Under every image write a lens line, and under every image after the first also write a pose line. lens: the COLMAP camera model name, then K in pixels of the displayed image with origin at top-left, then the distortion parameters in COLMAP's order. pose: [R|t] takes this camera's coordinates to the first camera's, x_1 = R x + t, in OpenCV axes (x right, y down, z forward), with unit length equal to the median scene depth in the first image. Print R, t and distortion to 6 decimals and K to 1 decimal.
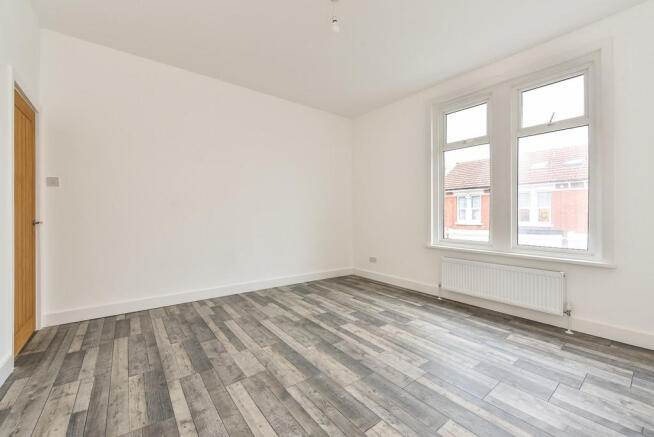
lens RADIAL K [[268.6, 0, 329.4], [0, 268.6, 214.5], [0, 0, 1]] dist [-0.009871, -0.000135]
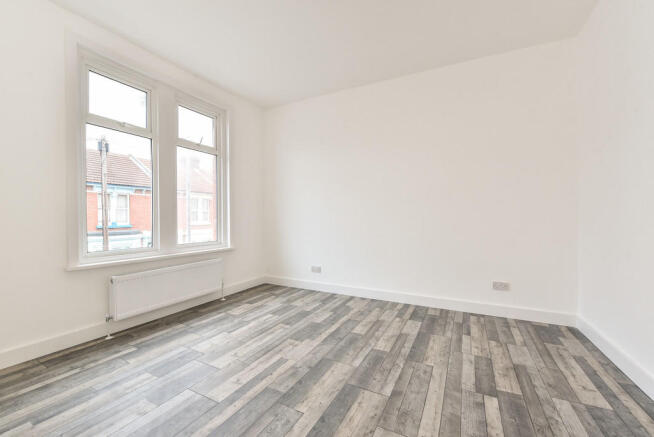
lens RADIAL K [[268.6, 0, 329.1], [0, 268.6, 218.9], [0, 0, 1]] dist [-0.009871, -0.000135]
pose [[-0.422212, -0.007360, 0.906467, -0.628775], [-0.002425, 0.999973, 0.006989, -0.001340], [-0.906494, 0.000753, -0.422219, 1.066689]]
